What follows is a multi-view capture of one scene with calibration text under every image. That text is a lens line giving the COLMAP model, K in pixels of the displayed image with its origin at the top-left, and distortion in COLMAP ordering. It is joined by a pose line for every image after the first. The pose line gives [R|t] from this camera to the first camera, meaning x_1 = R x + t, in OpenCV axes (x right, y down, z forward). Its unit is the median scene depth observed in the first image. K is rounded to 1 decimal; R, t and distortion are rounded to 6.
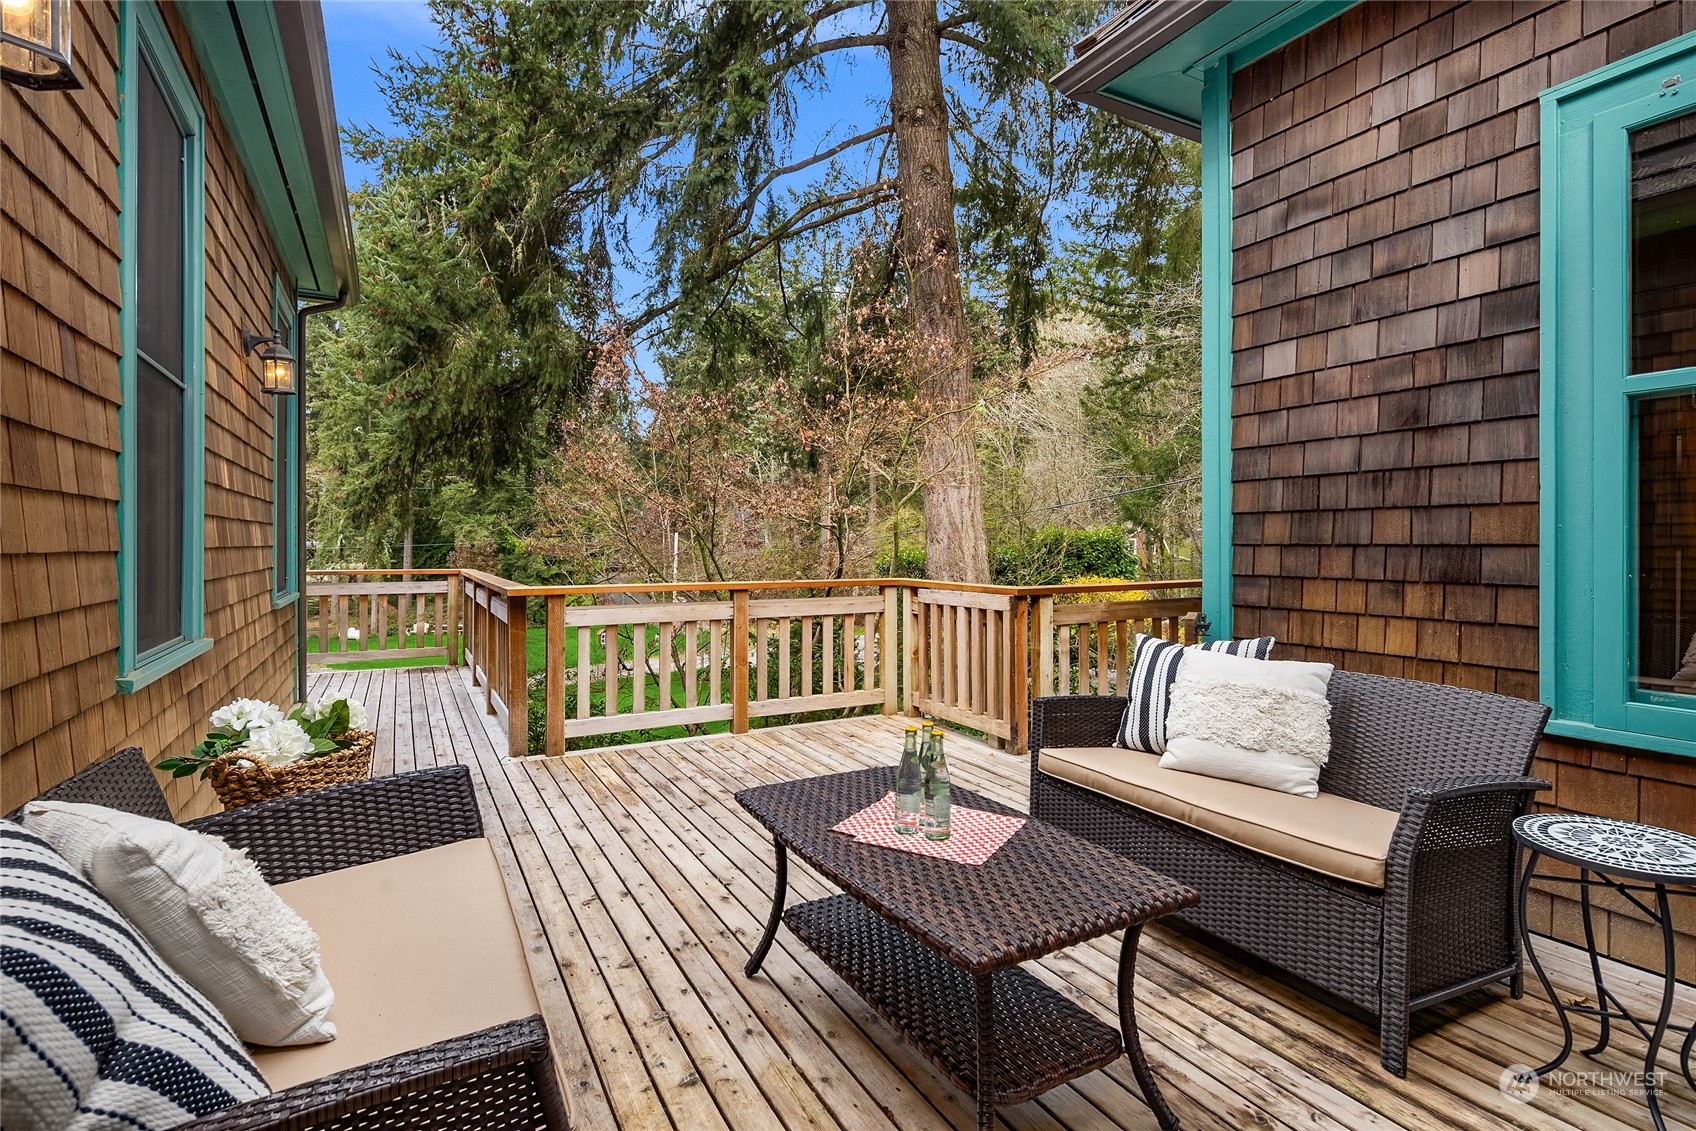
lens RADIAL K [[826.2, 0, 854.0], [0, 826.2, 537.3], [0, 0, 1]] dist [0.002396, -0.000952]
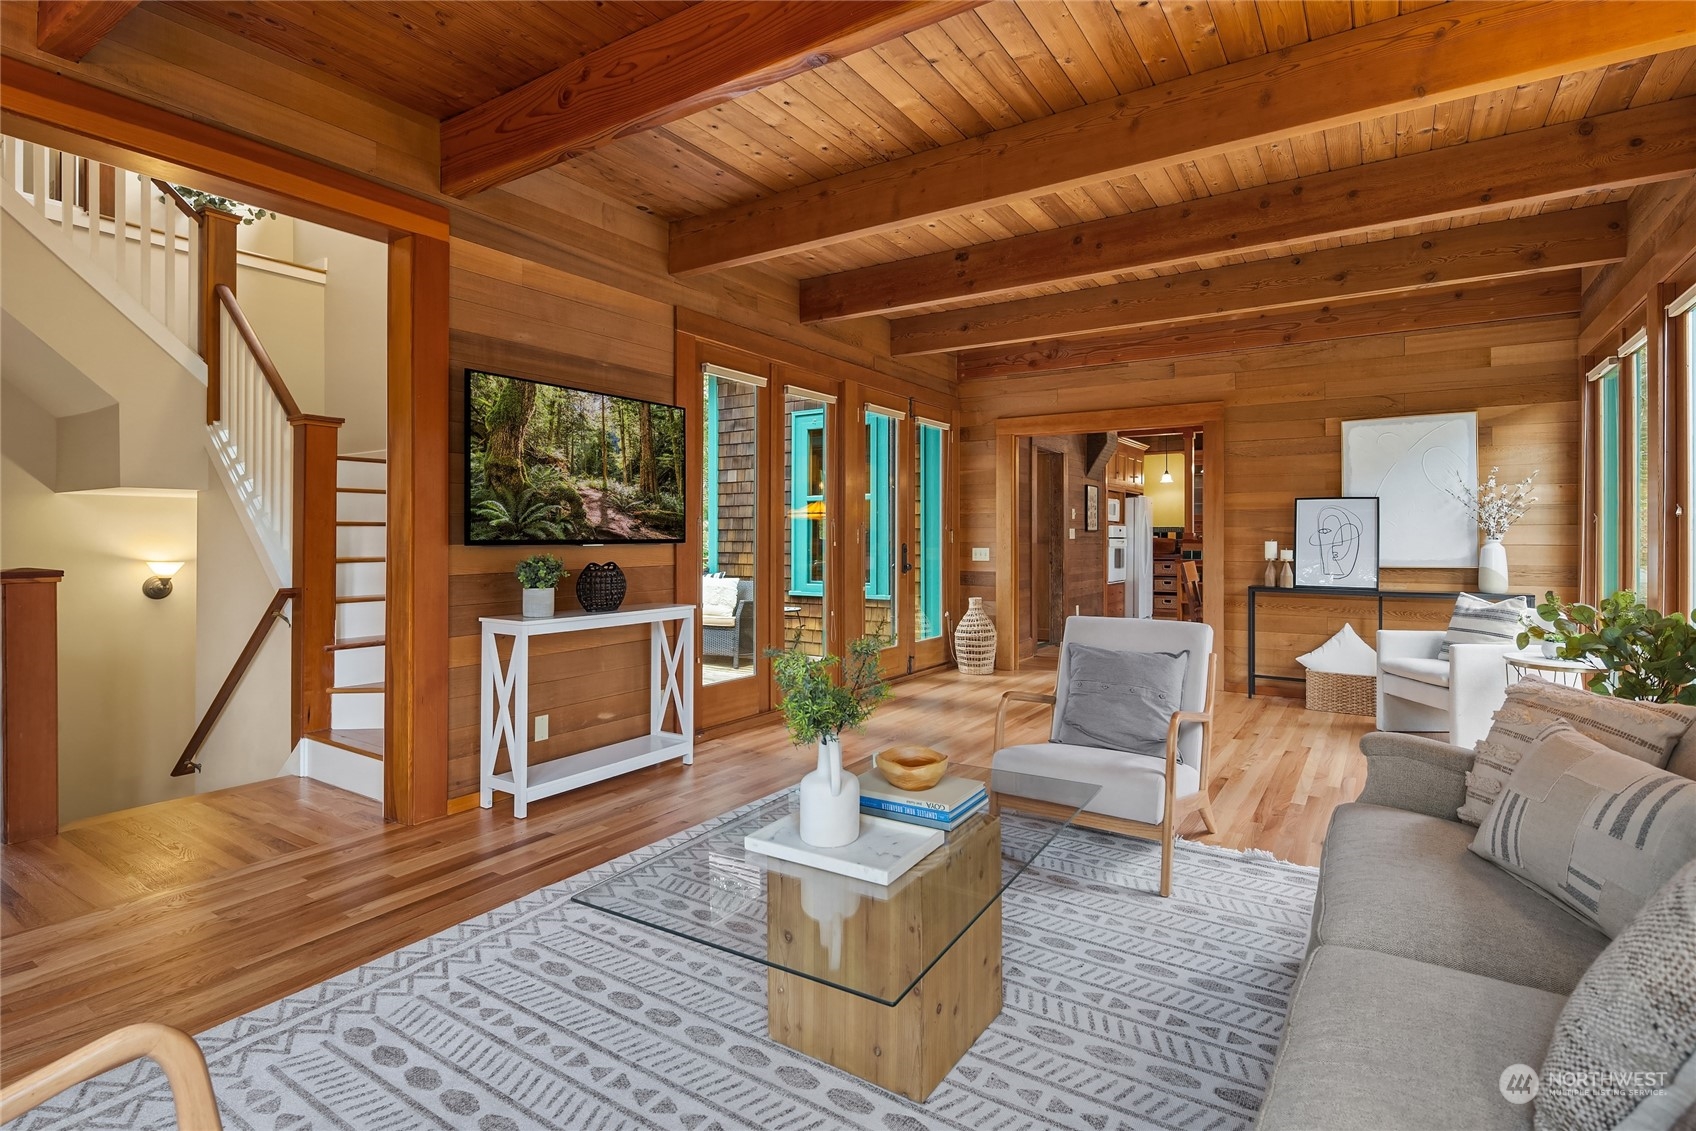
lens RADIAL K [[826.2, 0, 854.0], [0, 826.2, 537.3], [0, 0, 1]] dist [0.002396, -0.000952]
pose [[0.882377, 0.004259, 0.470523, -0.428461], [-0.007477, 0.999960, 0.004969, -0.020959], [-0.470483, -0.007902, 0.882374, -1.626420]]
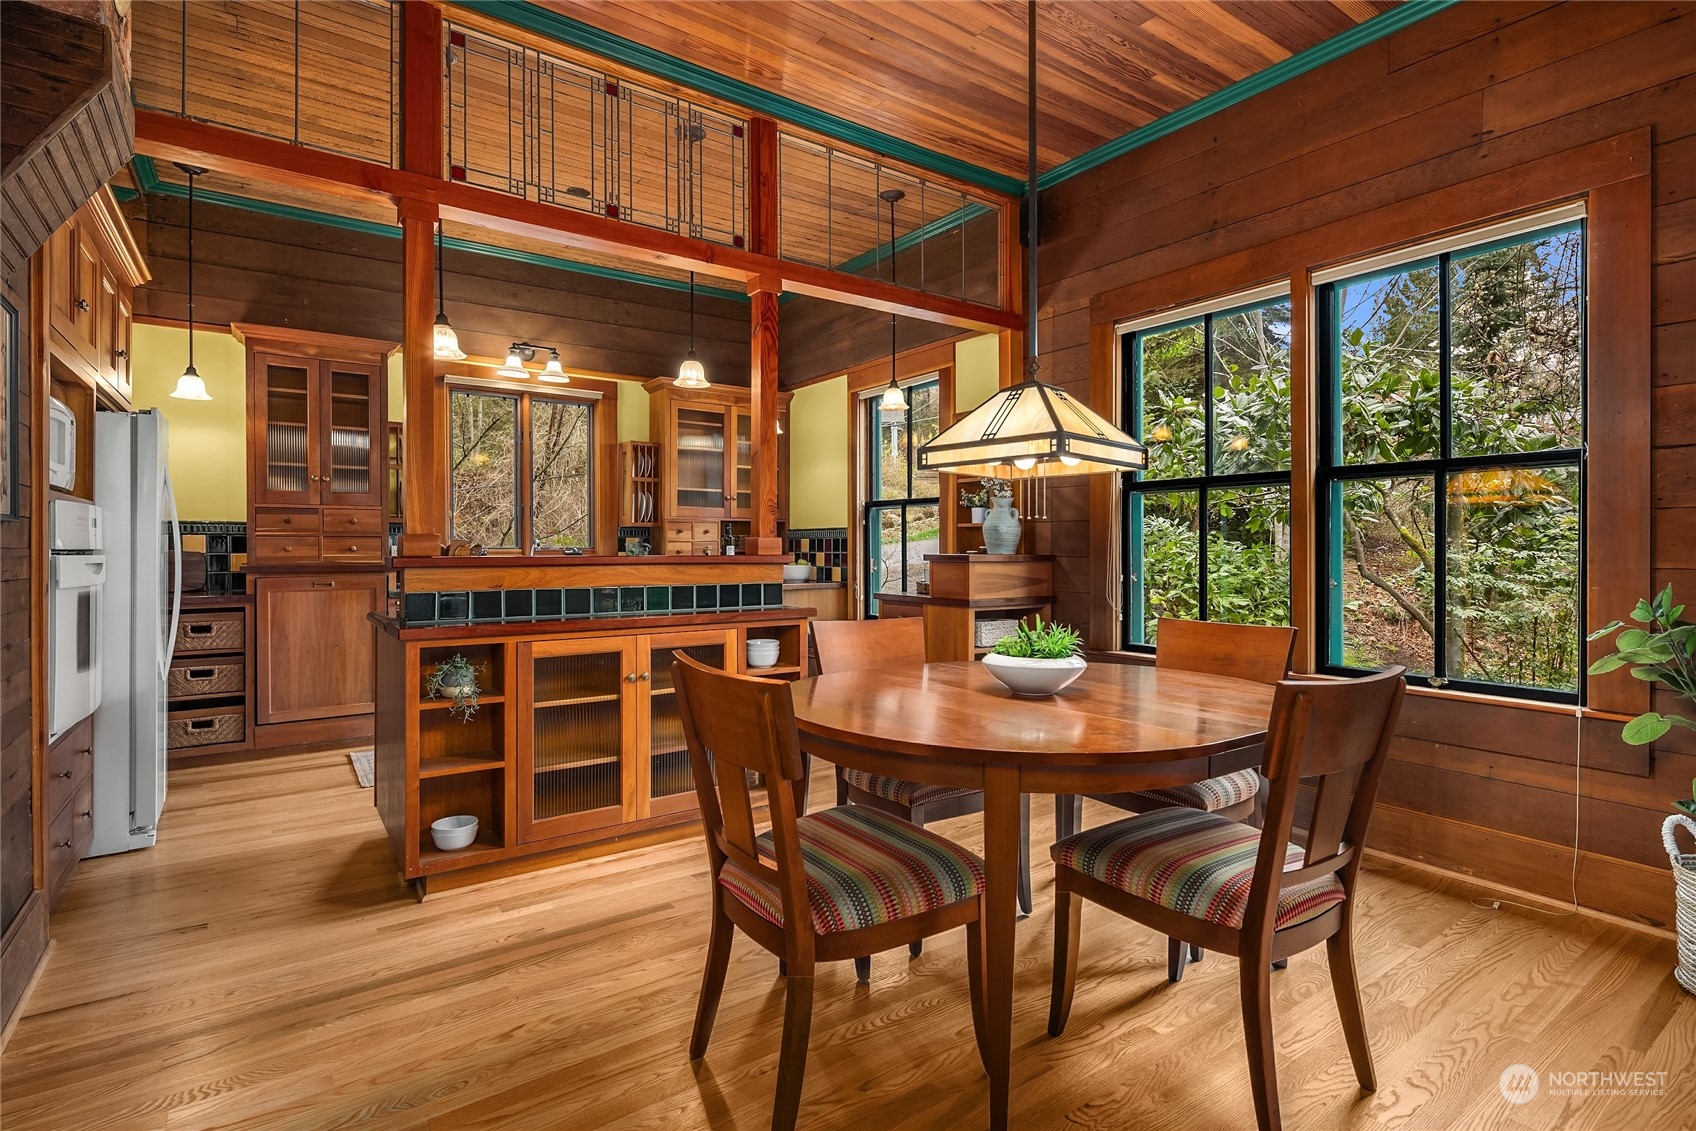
lens RADIAL K [[825.2, 0, 853.9], [0, 825.2, 547.4], [0, 0, 1]] dist [0.011429, -0.000016]
pose [[-0.112379, 0.001784, 0.993664, 1.031838], [-0.005212, 0.999984, -0.002385, -0.017238], [-0.993652, -0.005447, -0.112368, 0.012369]]
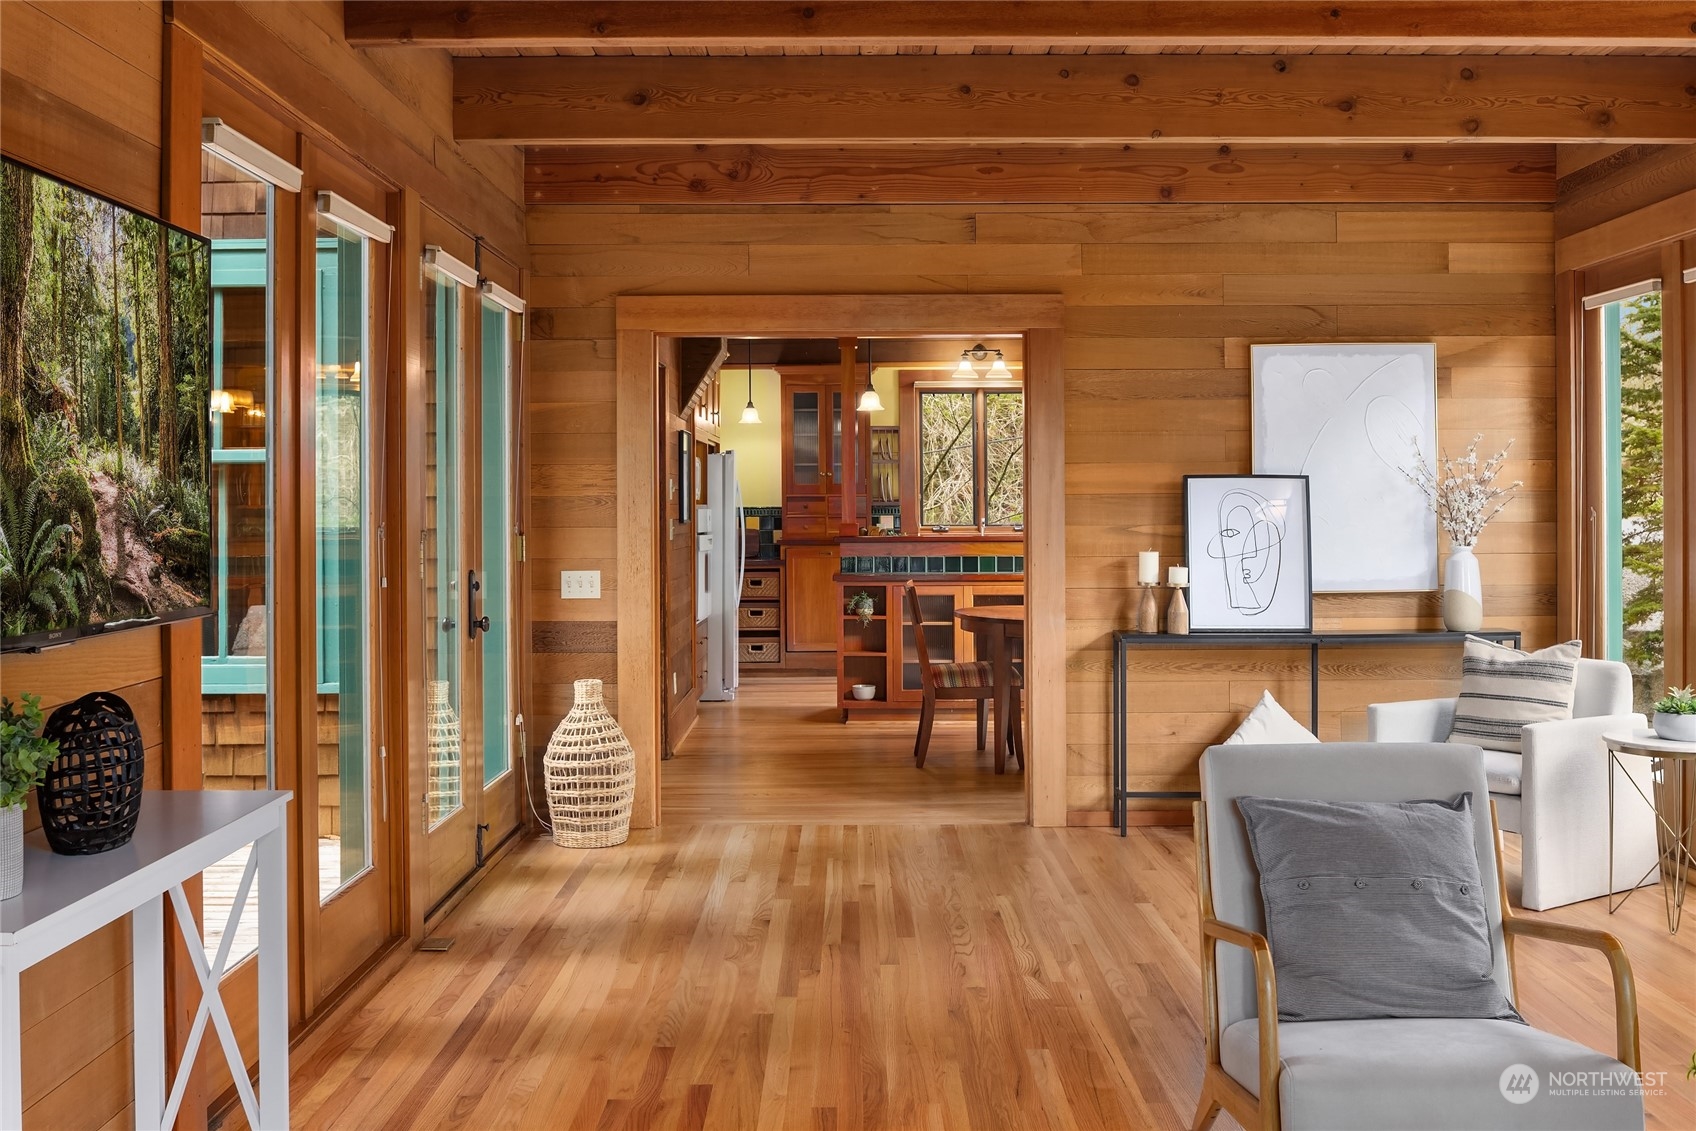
lens RADIAL K [[1612.8, 0, 854.0], [0, 1612.8, 500.2], [0, 0, 1]] dist [-0.029856, -0.015764]
pose [[0.483123, 0.002808, 0.875548, -0.675755], [-0.002373, 0.999995, -0.001897, -0.068743], [-0.875549, -0.001161, 0.483127, -1.093392]]
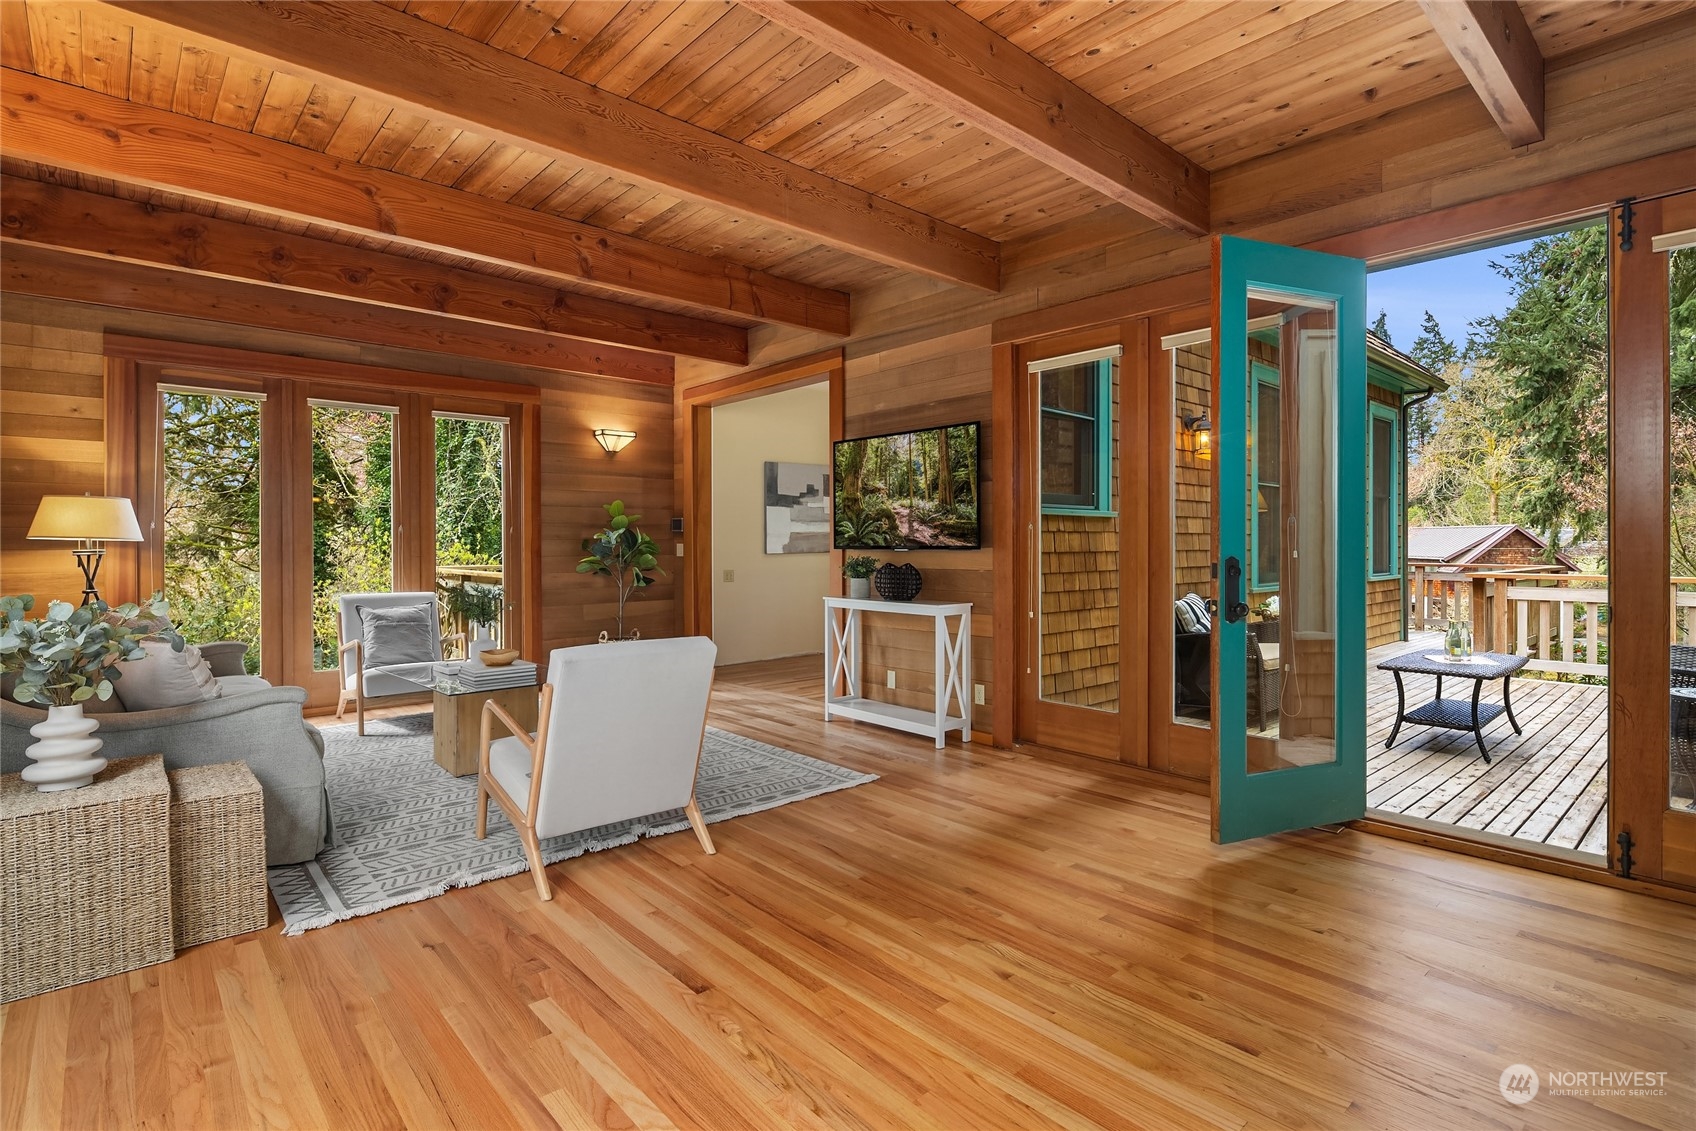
lens RADIAL K [[820.2, 0, 850.5], [0, 820.2, 545.2], [0, 0, 1]] dist [0.000719, -0.000528]
pose [[0.226039, 0.004813, -0.974106, 1.273854], [0.005681, 0.999964, 0.006259, -0.020464], [0.974102, -0.006949, 0.226004, -0.846324]]
